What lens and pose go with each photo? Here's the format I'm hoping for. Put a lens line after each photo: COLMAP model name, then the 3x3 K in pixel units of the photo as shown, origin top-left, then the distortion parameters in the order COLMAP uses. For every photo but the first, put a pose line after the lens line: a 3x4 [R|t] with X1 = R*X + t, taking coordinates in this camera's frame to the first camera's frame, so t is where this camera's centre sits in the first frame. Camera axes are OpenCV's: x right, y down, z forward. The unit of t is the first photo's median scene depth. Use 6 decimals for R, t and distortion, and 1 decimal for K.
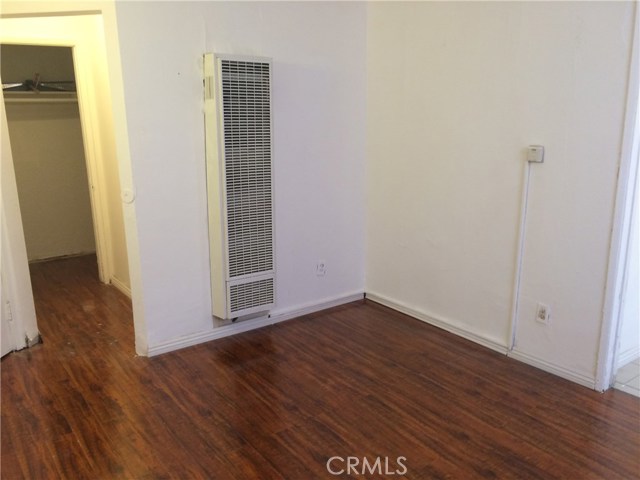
lens RADIAL K [[529.6, 0, 320.0], [0, 529.6, 240.0], [0, 0, 1]] dist [0.020844, -0.000501]
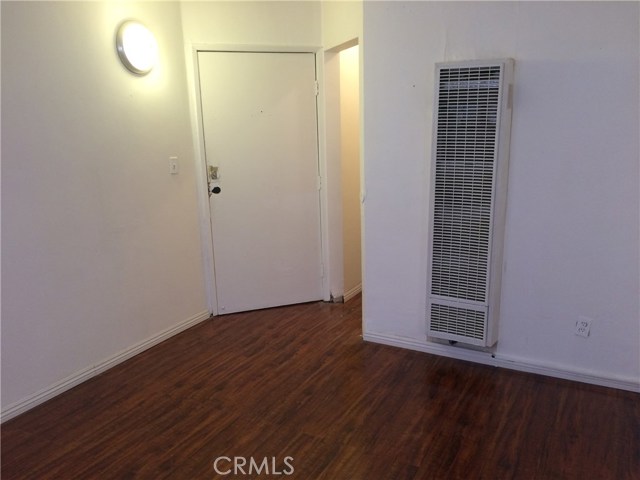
lens RADIAL K [[529.6, 0, 320.0], [0, 529.6, 240.0], [0, 0, 1]] dist [0.020844, -0.000501]
pose [[0.435993, 0.197606, -0.877987, 0.590894], [-0.192746, 0.973461, 0.123380, -0.108992], [0.879067, 0.115435, 0.462510, 0.379753]]
